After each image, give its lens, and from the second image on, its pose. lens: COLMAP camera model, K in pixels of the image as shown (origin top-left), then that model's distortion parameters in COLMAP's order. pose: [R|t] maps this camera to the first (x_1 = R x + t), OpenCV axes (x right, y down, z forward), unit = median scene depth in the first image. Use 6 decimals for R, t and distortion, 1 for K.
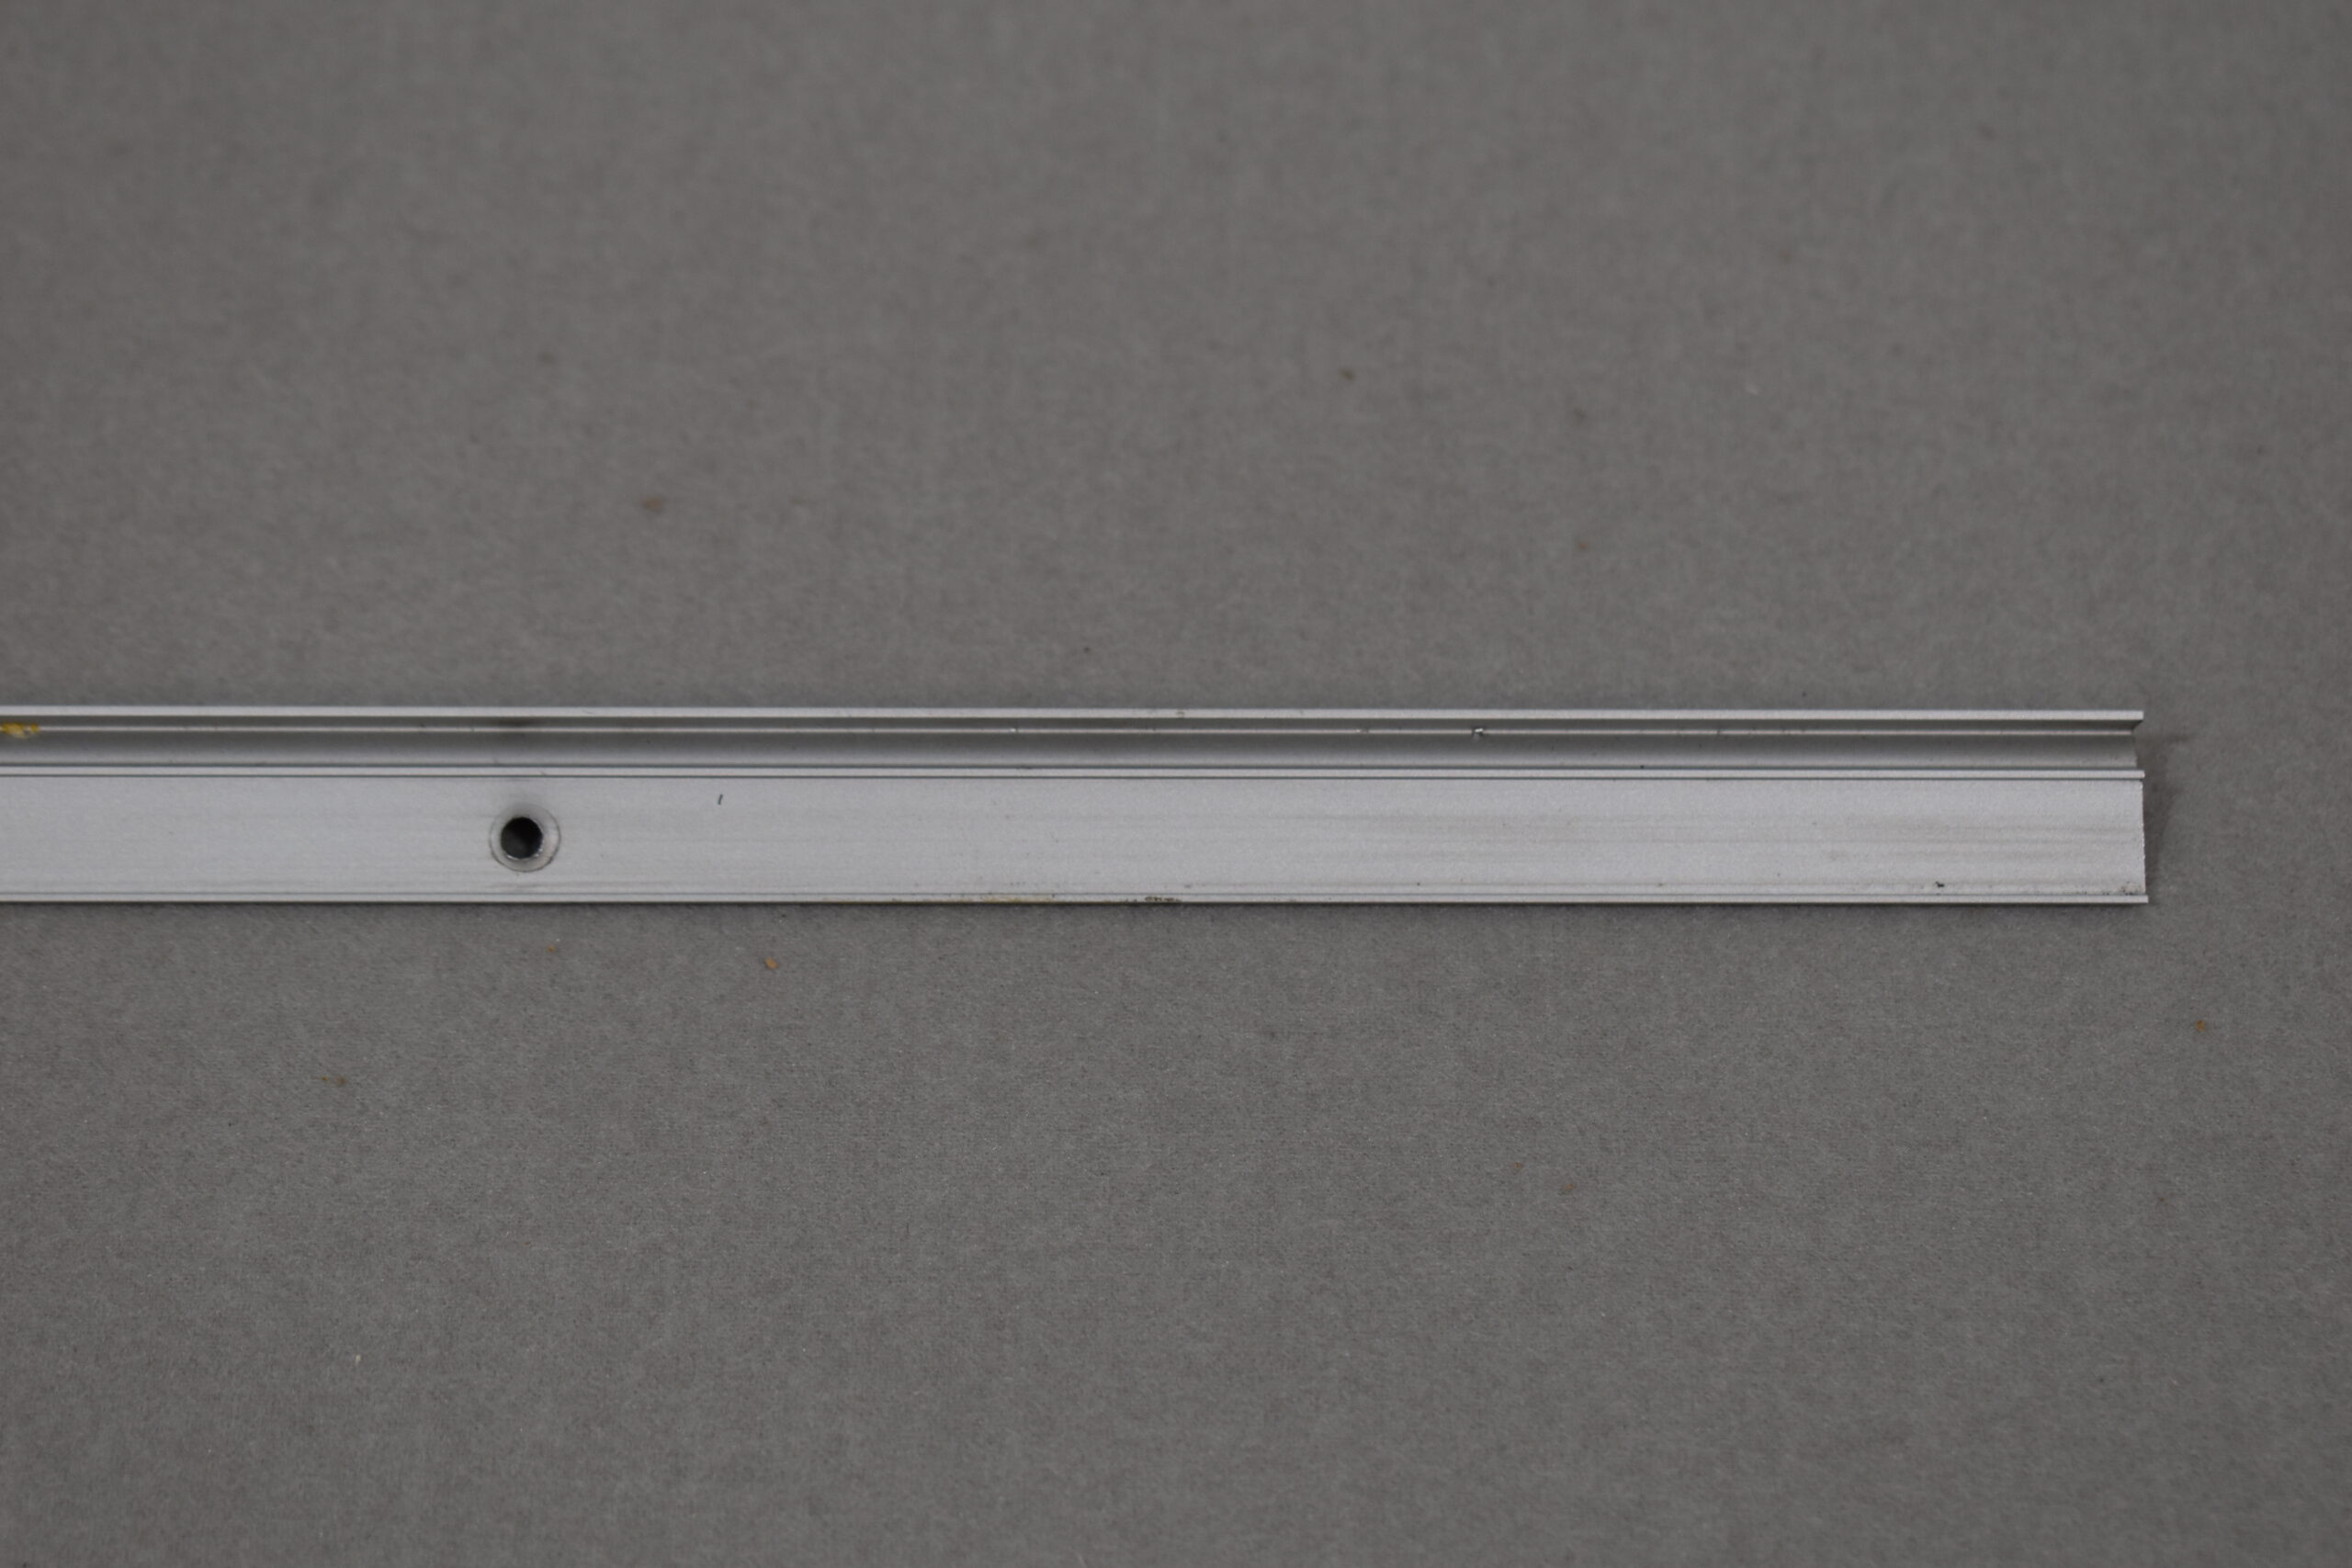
lens RADIAL K [[5496.1, 0, 1169.7], [0, 5496.1, 784.7], [0, 0, 1]] dist [0.060205, 0.000000]
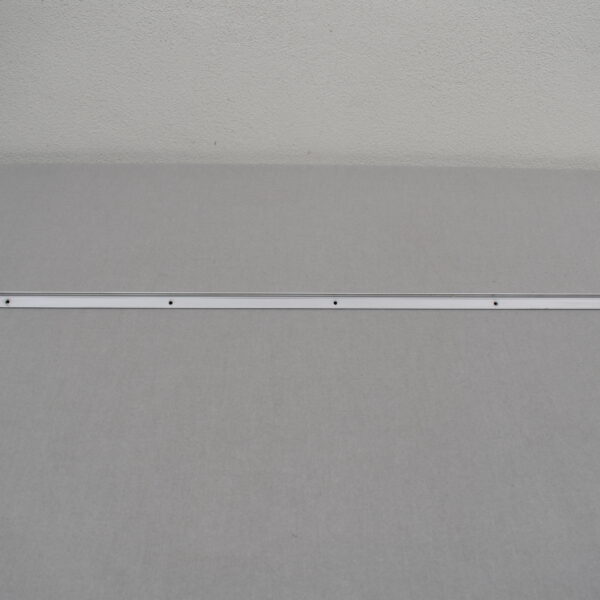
lens RADIAL K [[711.0, 0, 300.1], [0, 711.0, 298.6], [0, 0, 1]] dist [-0.100760, 0.000000]
pose [[0.999947, -0.004554, 0.009249, -0.562786], [0.006178, 0.982926, -0.183897, 0.282008], [-0.008253, 0.183944, 0.982902, -0.535268]]
